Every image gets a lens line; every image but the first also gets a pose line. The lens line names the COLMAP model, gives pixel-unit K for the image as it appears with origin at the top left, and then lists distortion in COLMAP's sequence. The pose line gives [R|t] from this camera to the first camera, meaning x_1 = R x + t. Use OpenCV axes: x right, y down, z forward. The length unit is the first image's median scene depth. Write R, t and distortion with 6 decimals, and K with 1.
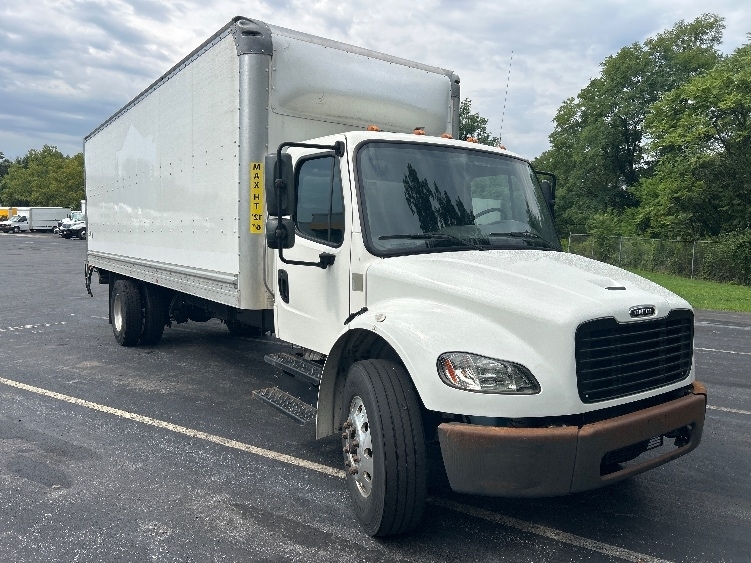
lens RADIAL K [[566.3, 0, 378.8], [0, 566.3, 291.1], [0, 0, 1]] dist [0.001190, 0.000063]
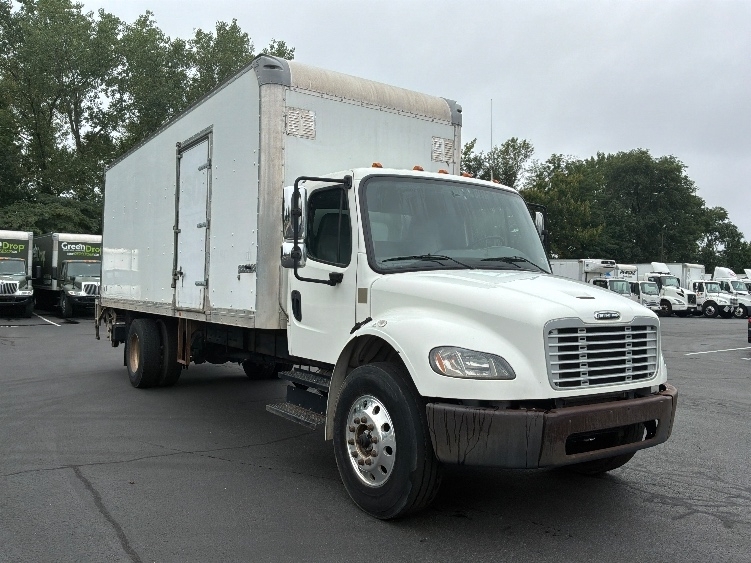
lens RADIAL K [[627.7, 0, 375.5], [0, 627.7, 281.5], [0, 0, 1]] dist [-0.051850, -0.000347]
pose [[0.999675, -0.007284, -0.024423, 0.018266], [0.004829, 0.995065, -0.099110, 0.079146], [0.025025, 0.098960, 0.994777, -0.257499]]
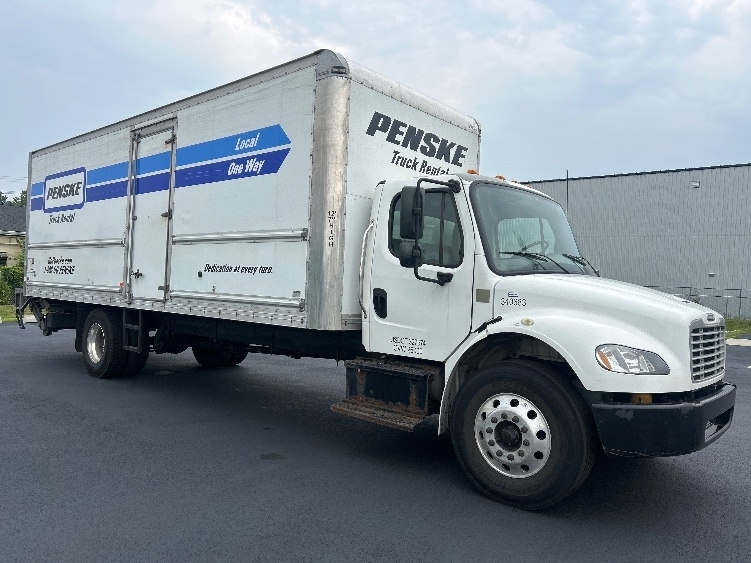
lens RADIAL K [[566.3, 0, 378.8], [0, 566.3, 291.1], [0, 0, 1]] dist [0.001190, 0.000063]
pose [[0.971611, 0.014667, 0.236131, -0.526560], [0.005041, 0.996567, -0.082642, 0.070510], [-0.236532, 0.081486, 0.968201, -0.097883]]
